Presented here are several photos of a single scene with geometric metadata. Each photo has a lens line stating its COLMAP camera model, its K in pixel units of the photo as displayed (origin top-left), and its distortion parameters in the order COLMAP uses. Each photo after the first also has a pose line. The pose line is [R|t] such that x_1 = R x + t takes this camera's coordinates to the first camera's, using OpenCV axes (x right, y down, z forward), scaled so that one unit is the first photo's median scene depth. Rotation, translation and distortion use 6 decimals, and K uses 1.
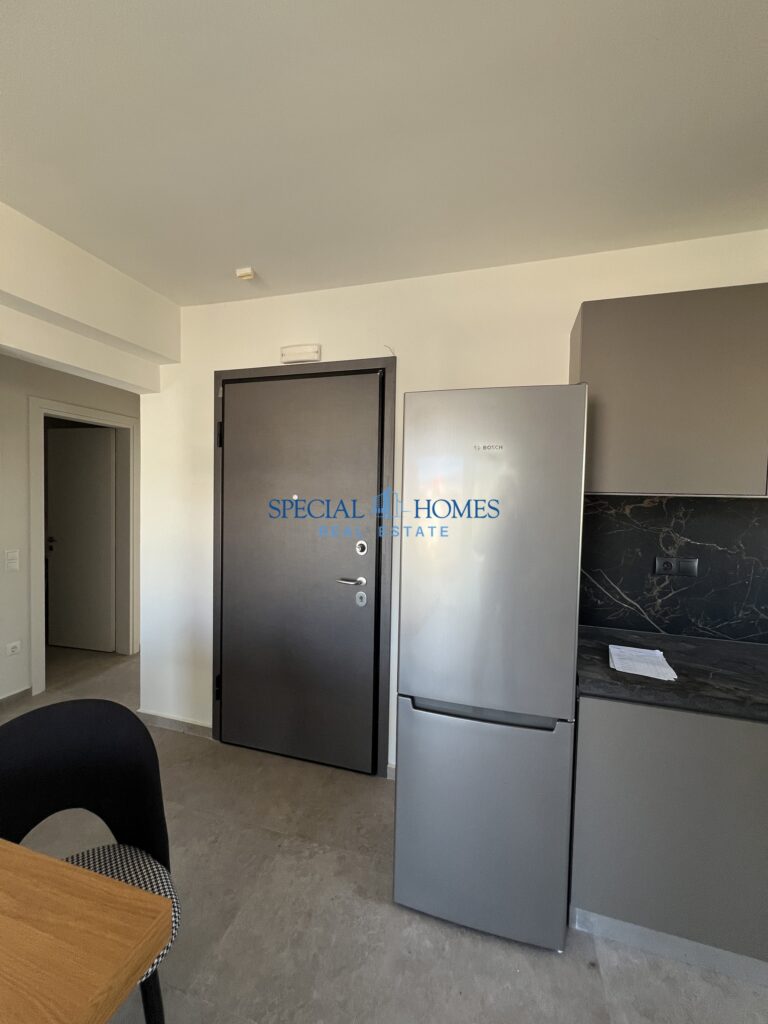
lens RADIAL K [[411.2, 0, 390.1], [0, 411.2, 510.1], [0, 0, 1]] dist [0.001693, -0.000268]
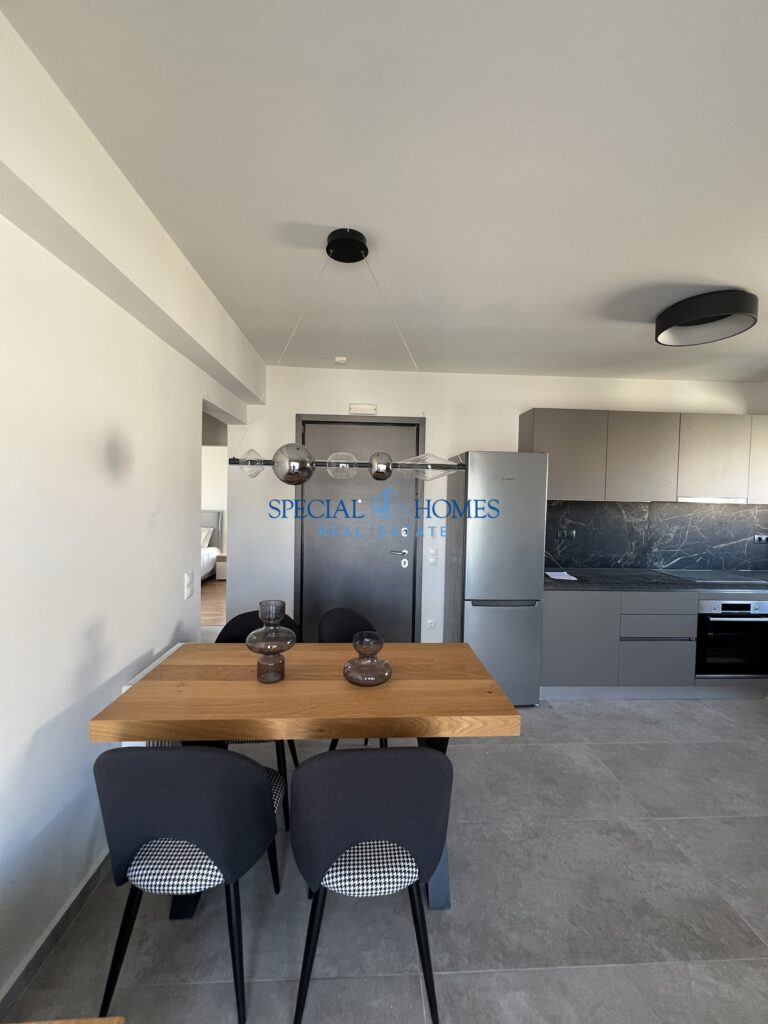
lens RADIAL K [[411.2, 0, 388.1], [0, 411.2, 508.7], [0, 0, 1]] dist [0.001693, -0.000268]
pose [[0.942400, -0.012243, 0.334263, -0.695555], [0.011603, 0.999925, 0.003912, -0.008190], [-0.334286, 0.000192, 0.942472, -0.534756]]
